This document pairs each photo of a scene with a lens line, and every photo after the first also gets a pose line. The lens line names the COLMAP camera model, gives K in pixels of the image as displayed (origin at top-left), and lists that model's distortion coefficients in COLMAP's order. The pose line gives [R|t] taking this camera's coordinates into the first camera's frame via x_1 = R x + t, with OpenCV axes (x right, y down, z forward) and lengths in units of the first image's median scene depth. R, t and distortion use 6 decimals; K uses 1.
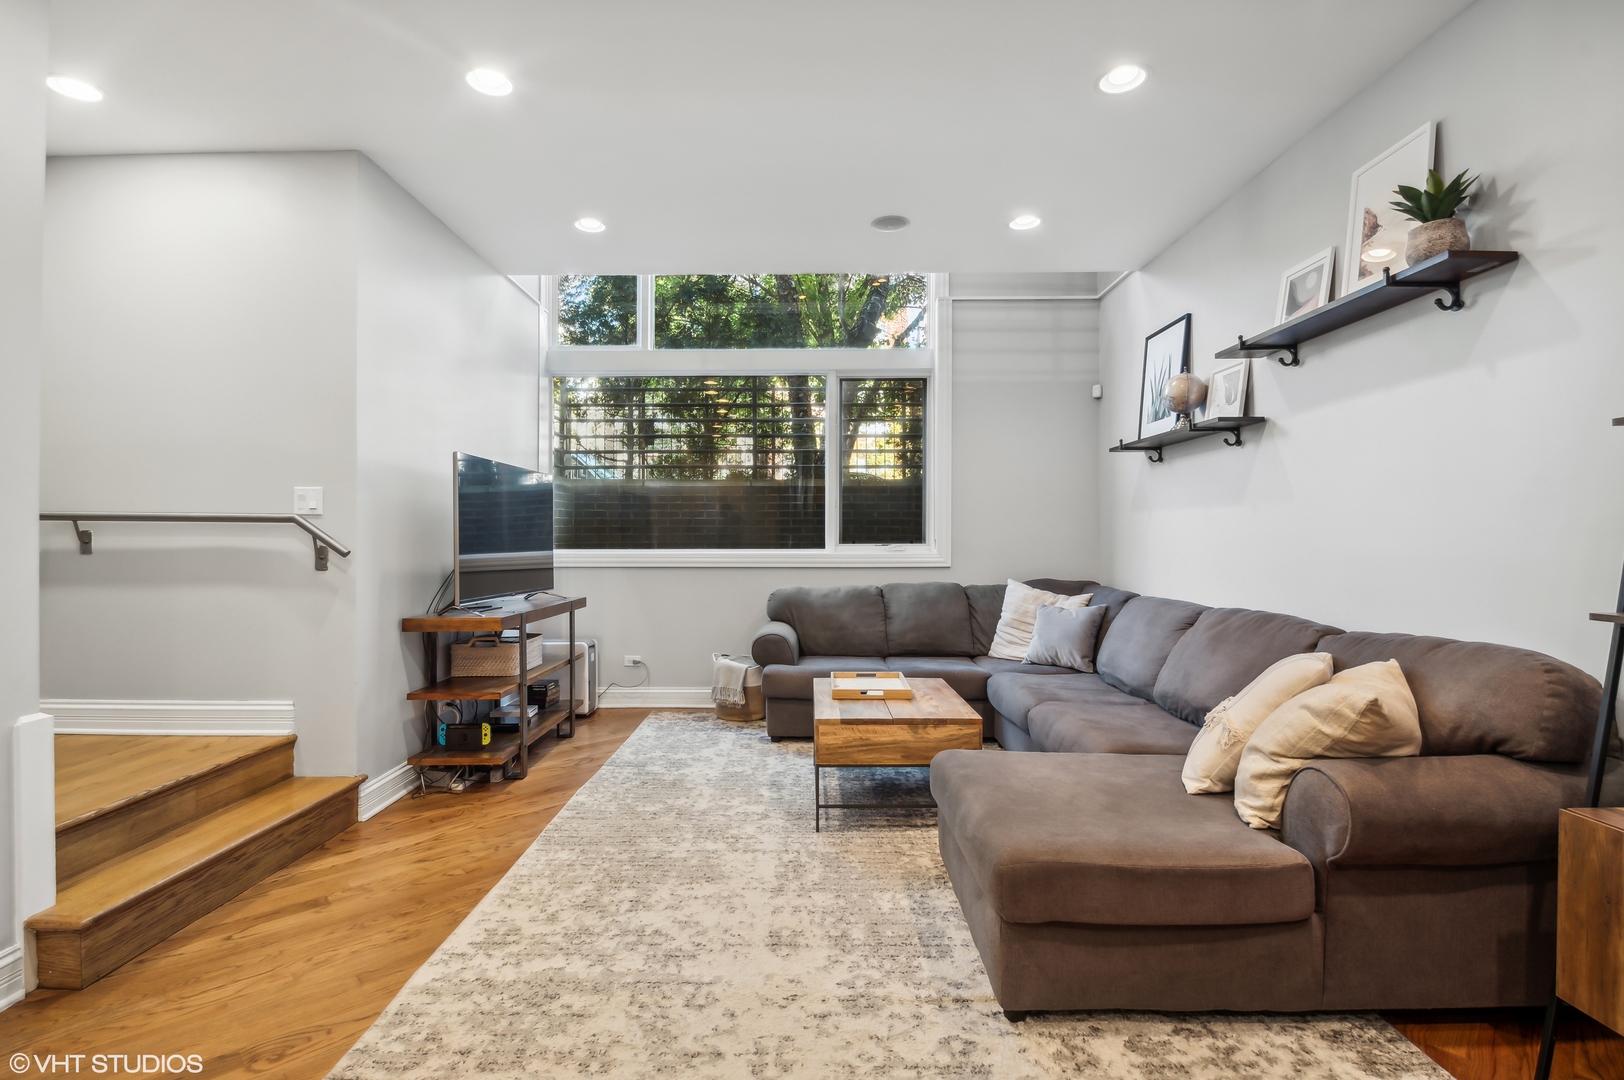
lens RADIAL K [[754.7, 0, 803.3], [0, 754.7, 540.2], [0, 0, 1]] dist [0.015972, -0.018218]
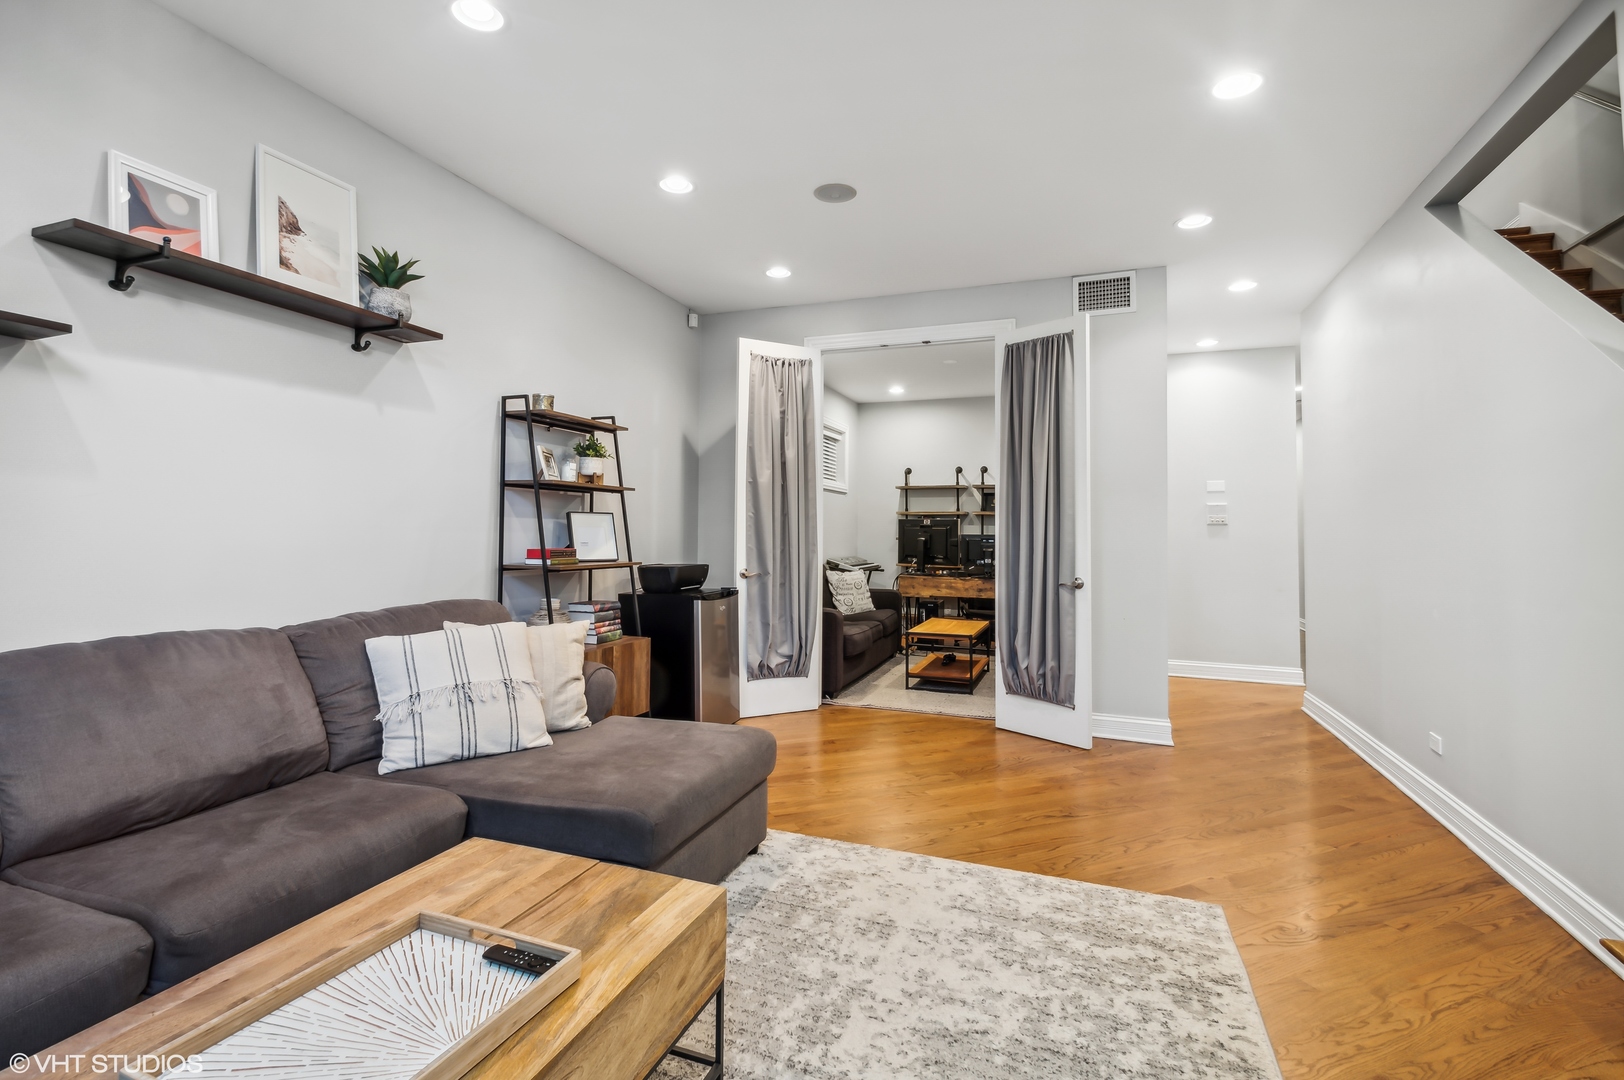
lens RADIAL K [[754.7, 0, 803.3], [0, 754.7, 540.2], [0, 0, 1]] dist [0.015972, -0.018218]
pose [[-0.935997, -0.008977, 0.351894, -0.285602], [-0.005233, 0.999919, 0.011588, -0.009002], [-0.351969, 0.009005, -0.935968, 1.978541]]
